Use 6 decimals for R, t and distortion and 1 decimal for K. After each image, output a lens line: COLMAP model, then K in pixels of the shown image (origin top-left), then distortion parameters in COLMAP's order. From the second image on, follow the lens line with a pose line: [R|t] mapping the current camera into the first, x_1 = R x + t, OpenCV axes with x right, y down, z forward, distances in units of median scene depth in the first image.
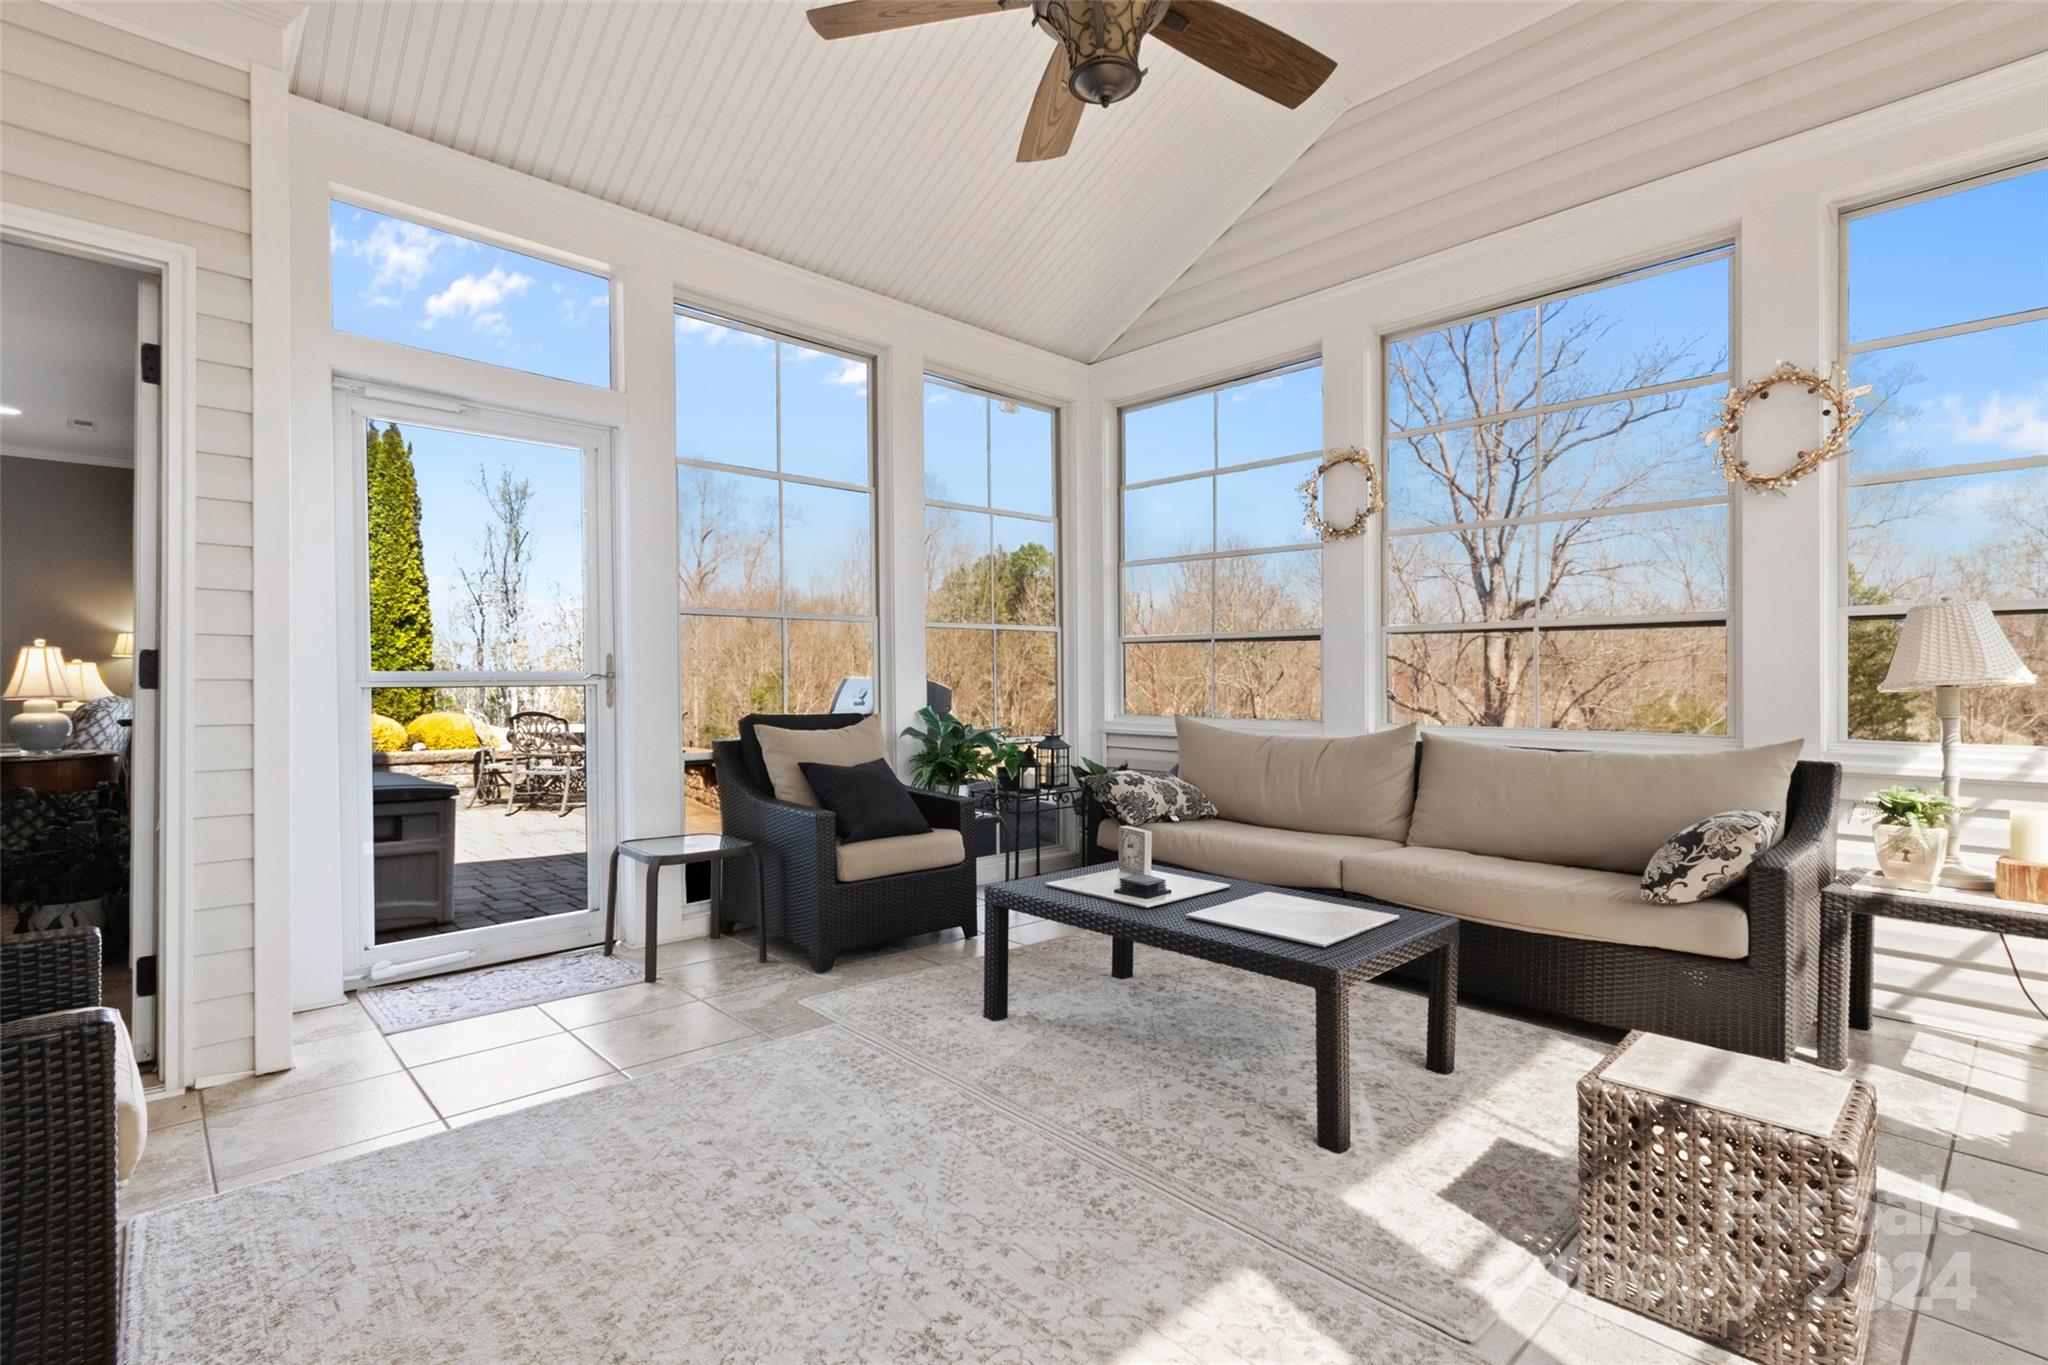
lens RADIAL K [[952.0, 0, 1024.6], [0, 952.0, 671.9], [0, 0, 1]] dist [0.000448, 0.000959]
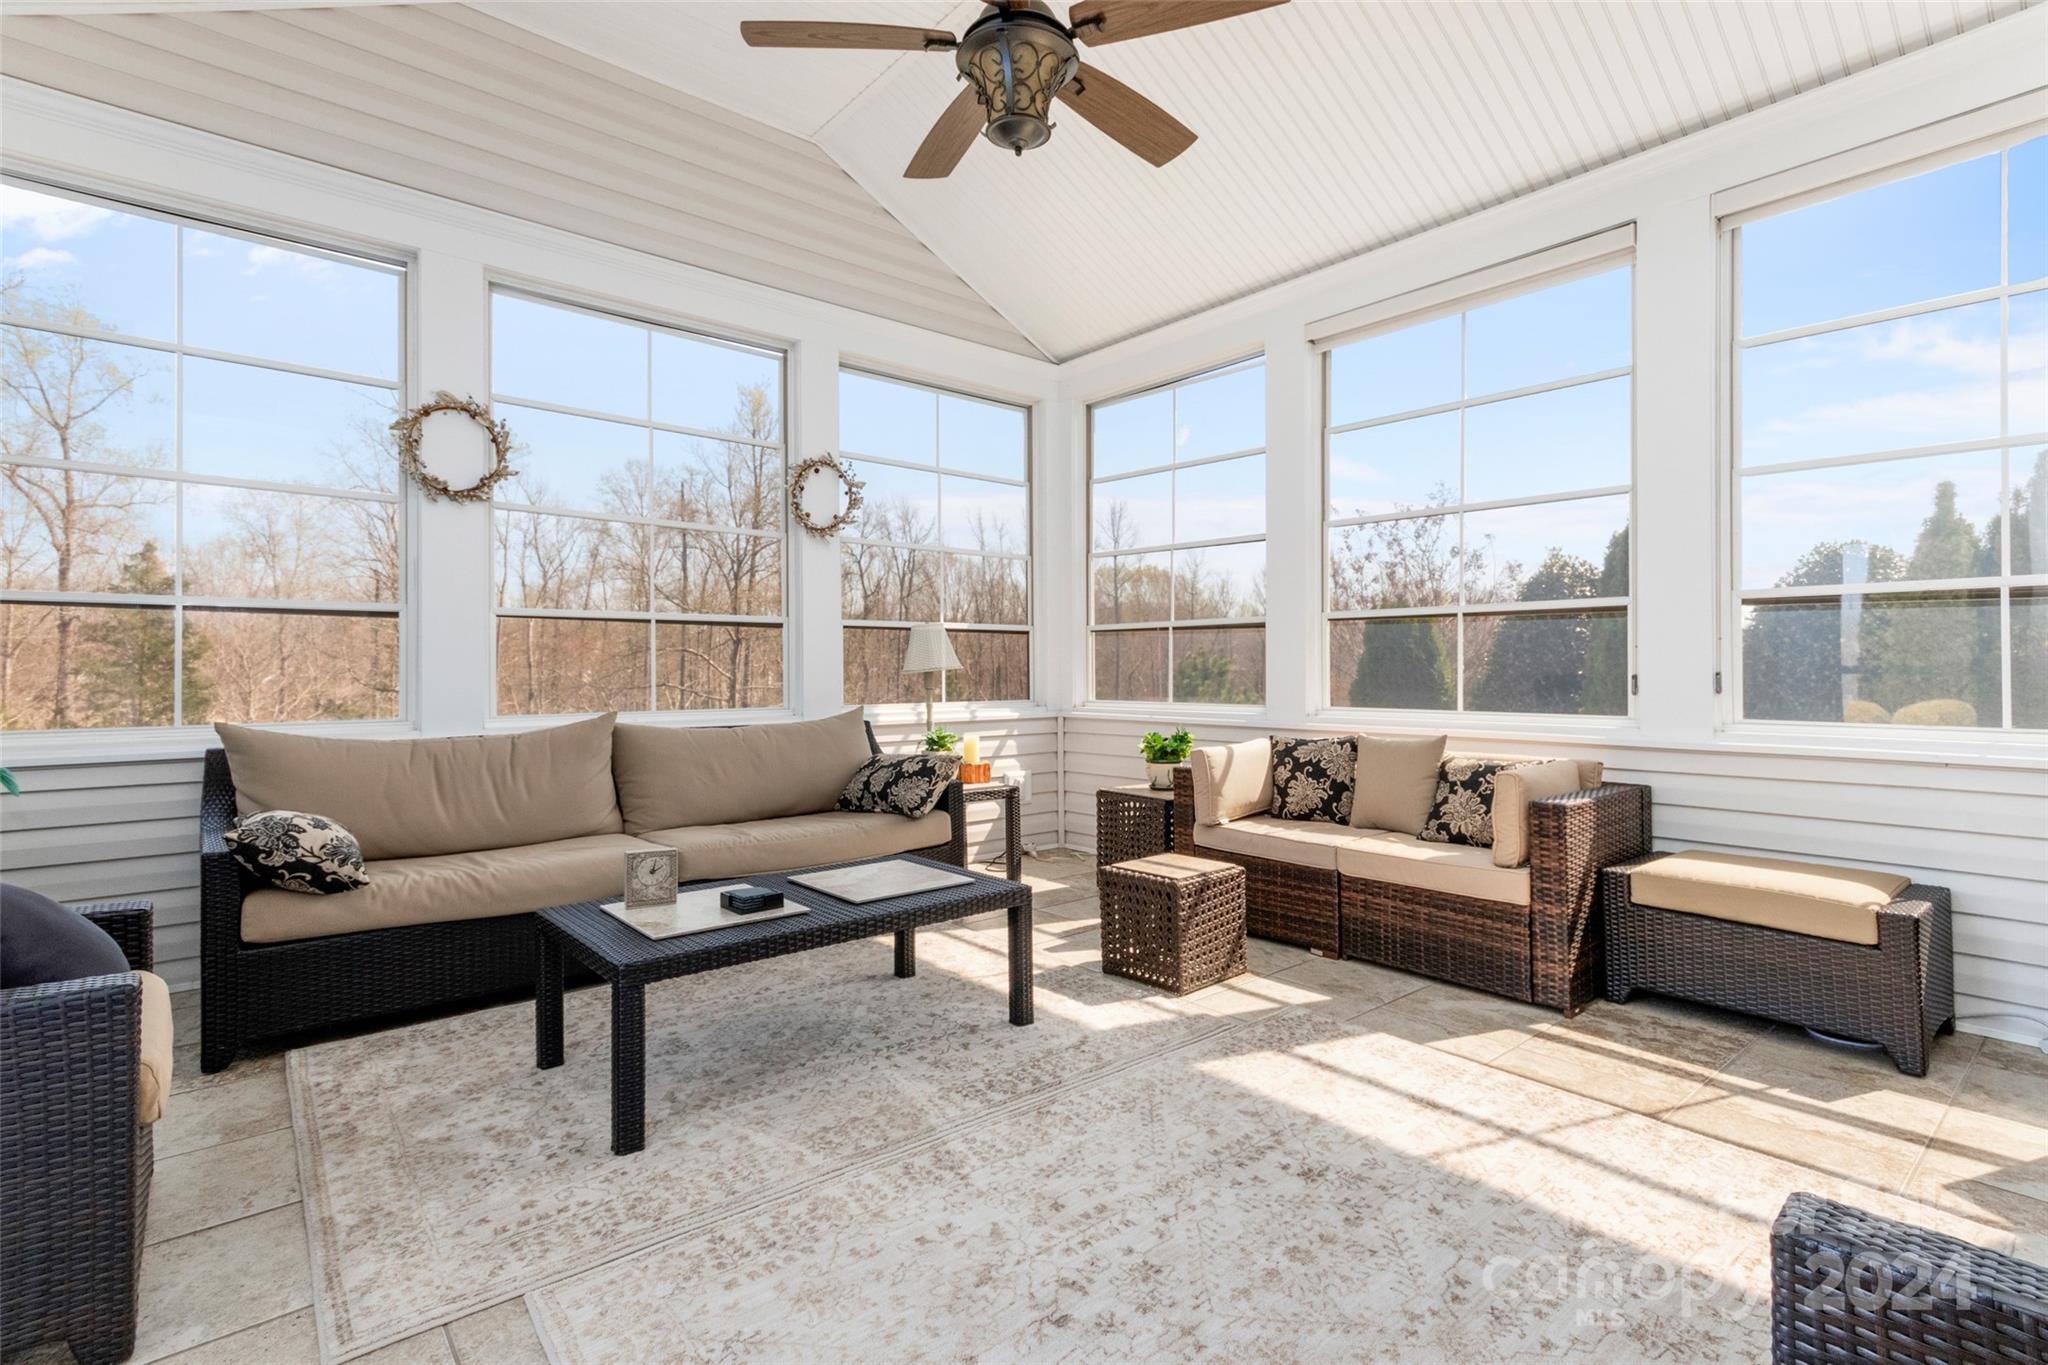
lens RADIAL K [[962.9, 0, 1024.0], [0, 962.9, 682.5], [0, 0, 1]] dist [-0.043876, 0.000247]
pose [[0.040149, -0.007067, 0.999169, -0.840469], [0.000805, 0.999975, 0.007040, 0.023512], [-0.999193, 0.000522, 0.040153, 0.816710]]
